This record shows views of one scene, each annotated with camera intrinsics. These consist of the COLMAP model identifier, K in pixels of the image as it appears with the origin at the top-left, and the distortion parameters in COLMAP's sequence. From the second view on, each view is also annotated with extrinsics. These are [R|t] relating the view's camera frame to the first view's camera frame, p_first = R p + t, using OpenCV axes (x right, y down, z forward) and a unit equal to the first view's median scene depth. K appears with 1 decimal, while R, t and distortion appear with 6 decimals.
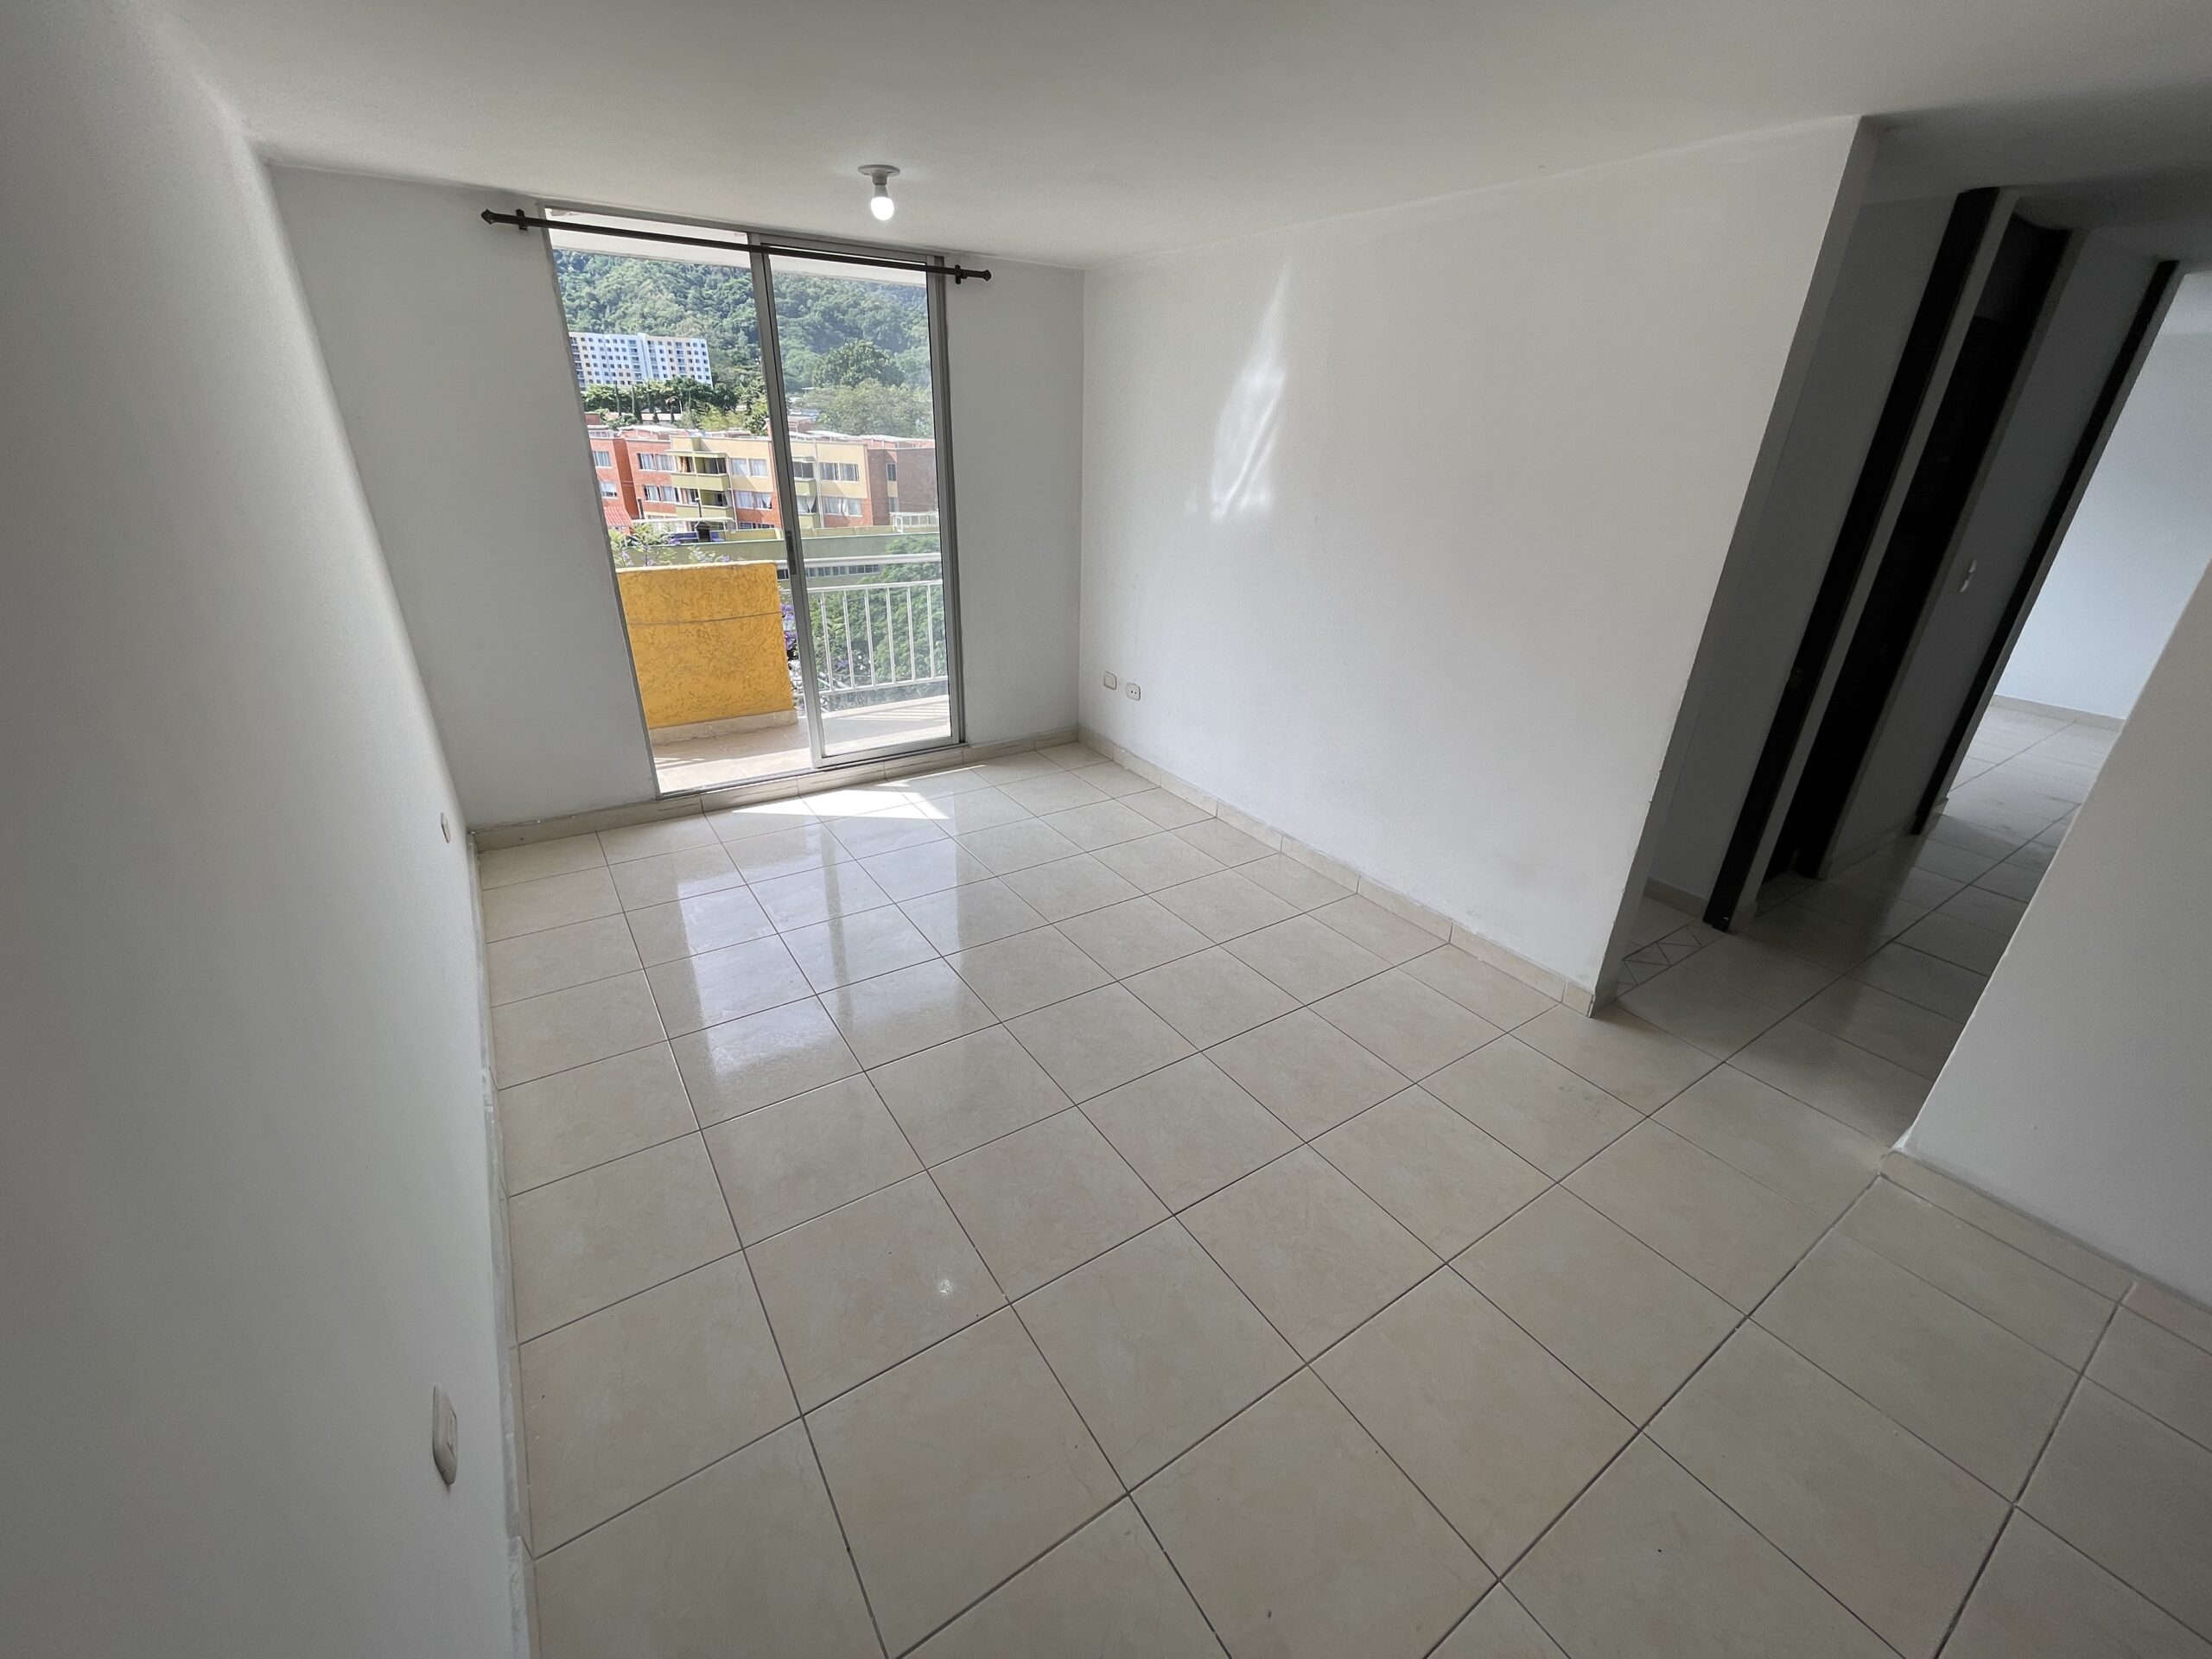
lens RADIAL K [[893.3, 0, 1109.3], [0, 893.3, 829.4], [0, 0, 1]] dist [-0.000627, -0.000329]
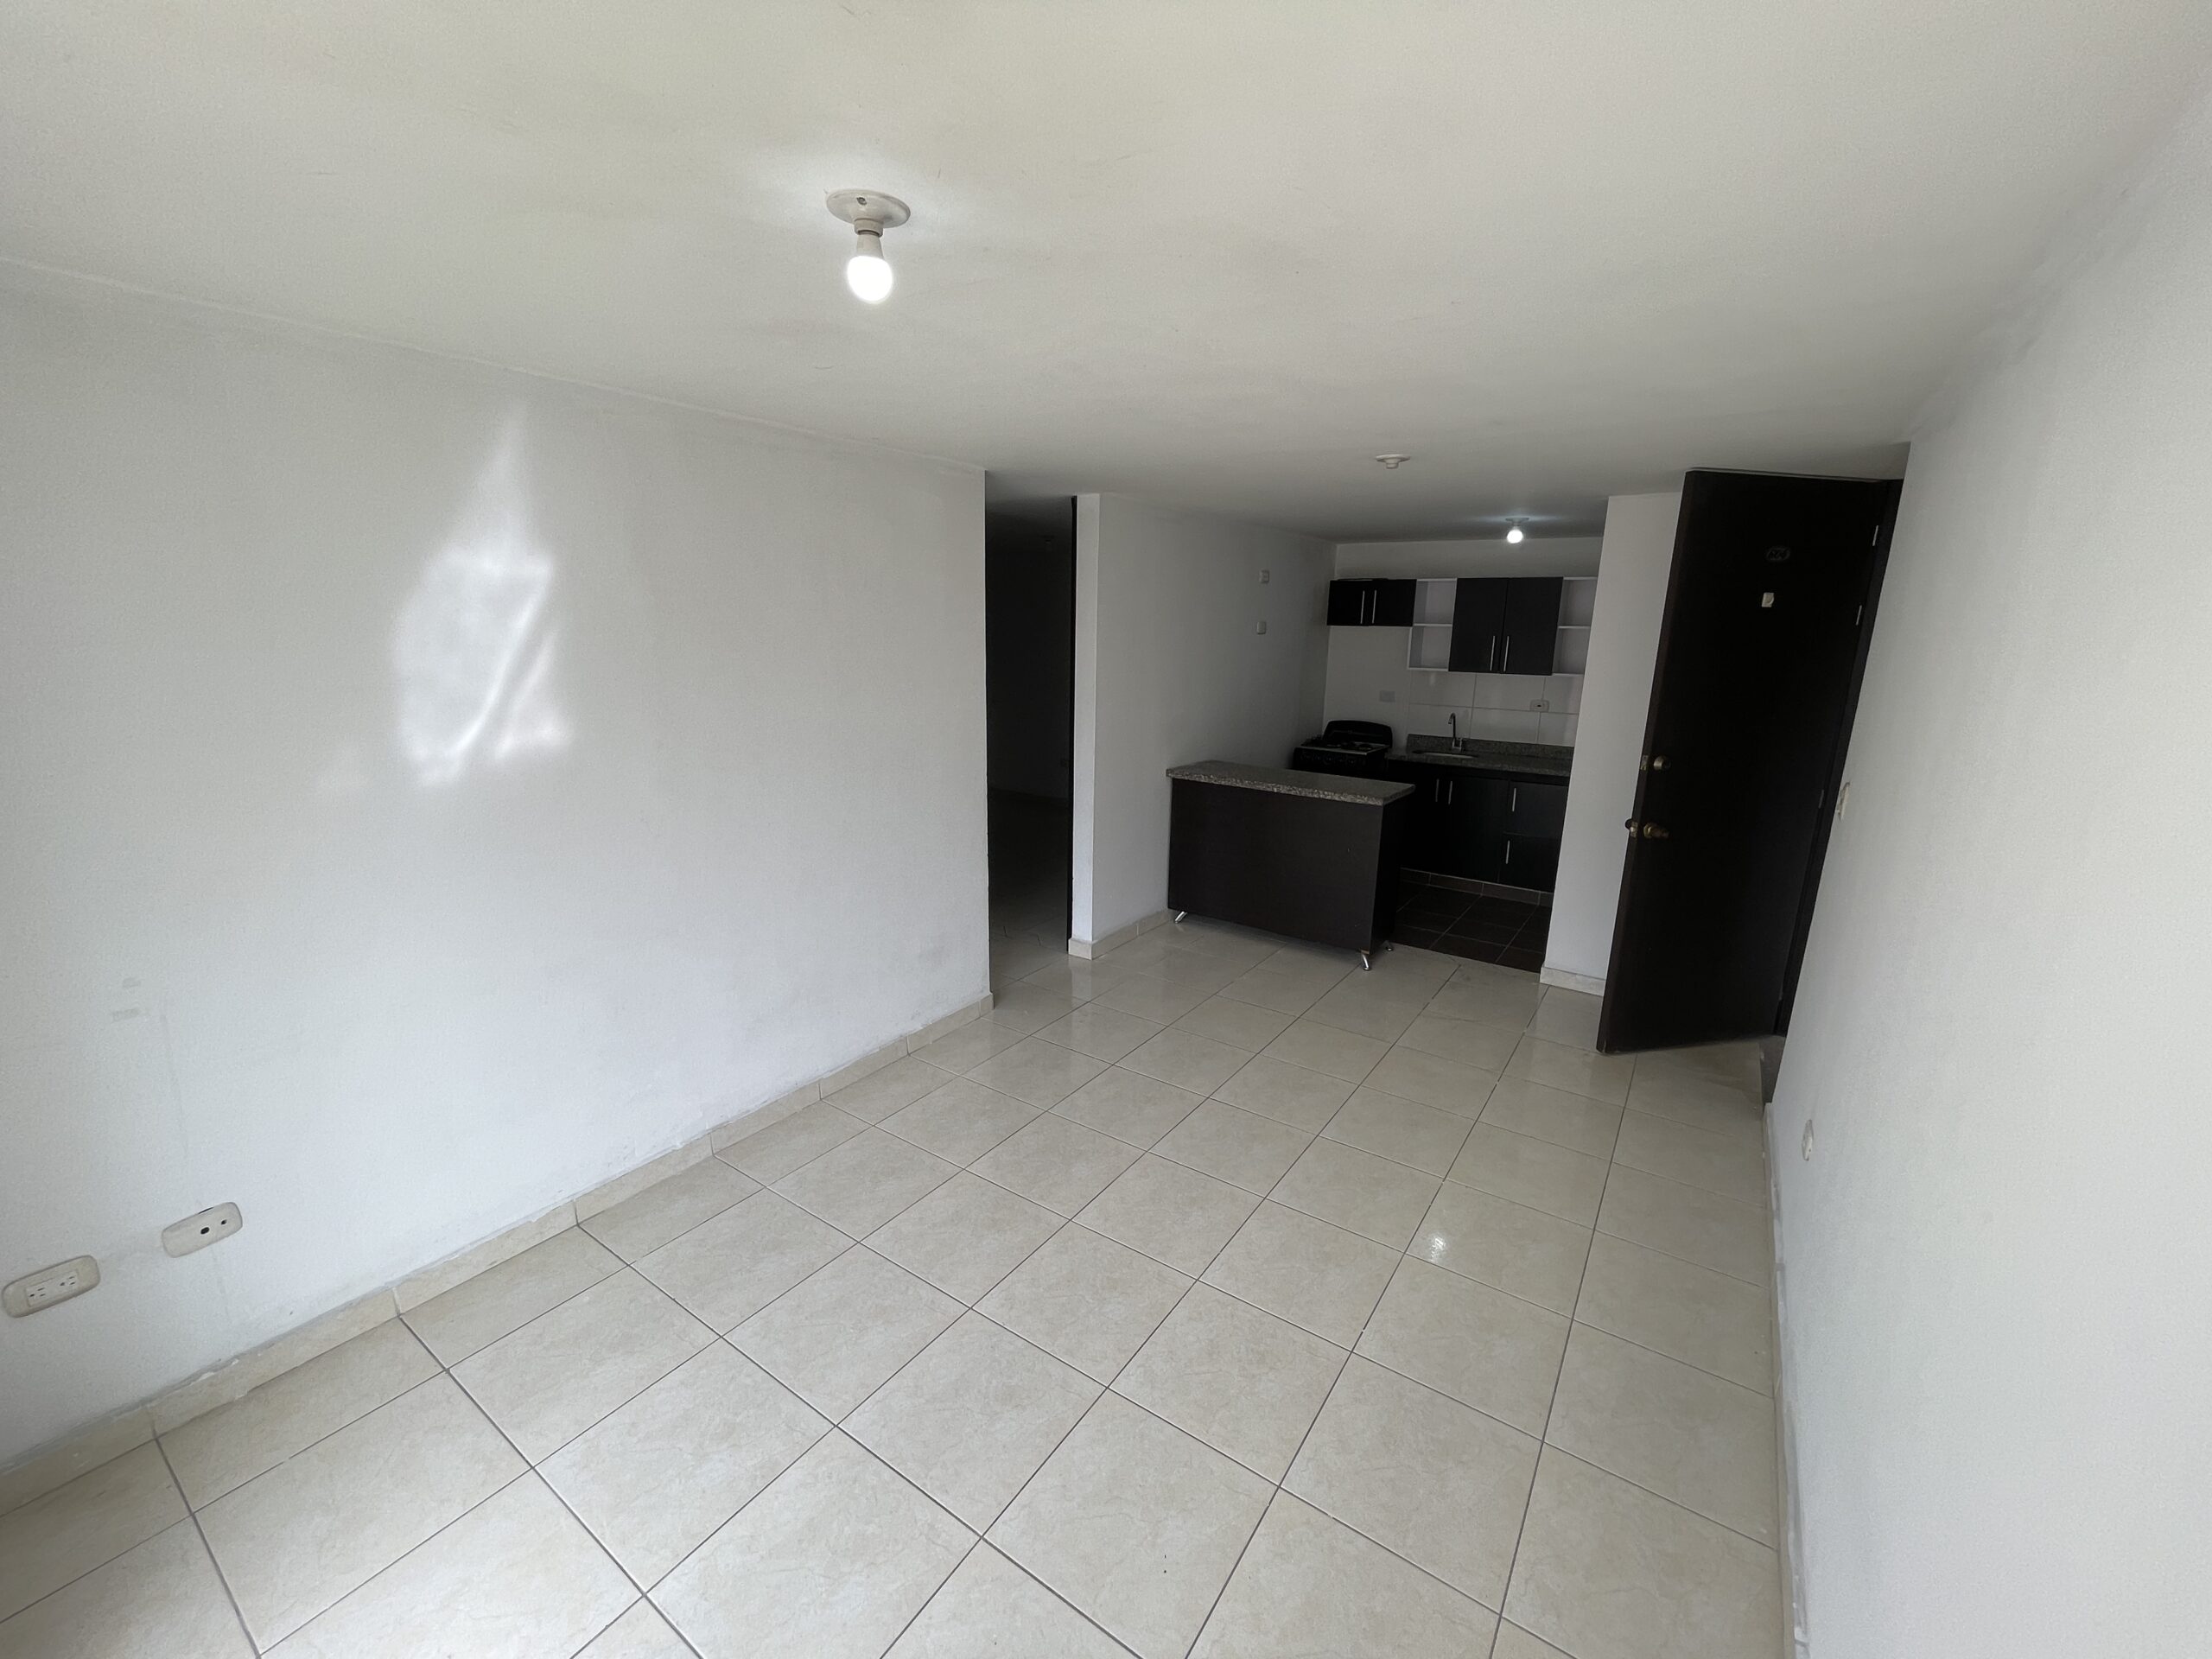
lens RADIAL K [[893.3, 0, 1121.3], [0, 893.3, 841.6], [0, 0, 1]] dist [-0.000627, -0.000329]
pose [[-0.370676, -0.243675, 0.896226, -0.601913], [0.379634, 0.840922, 0.385653, -0.393139], [-0.847631, 0.483190, -0.219202, 0.814571]]
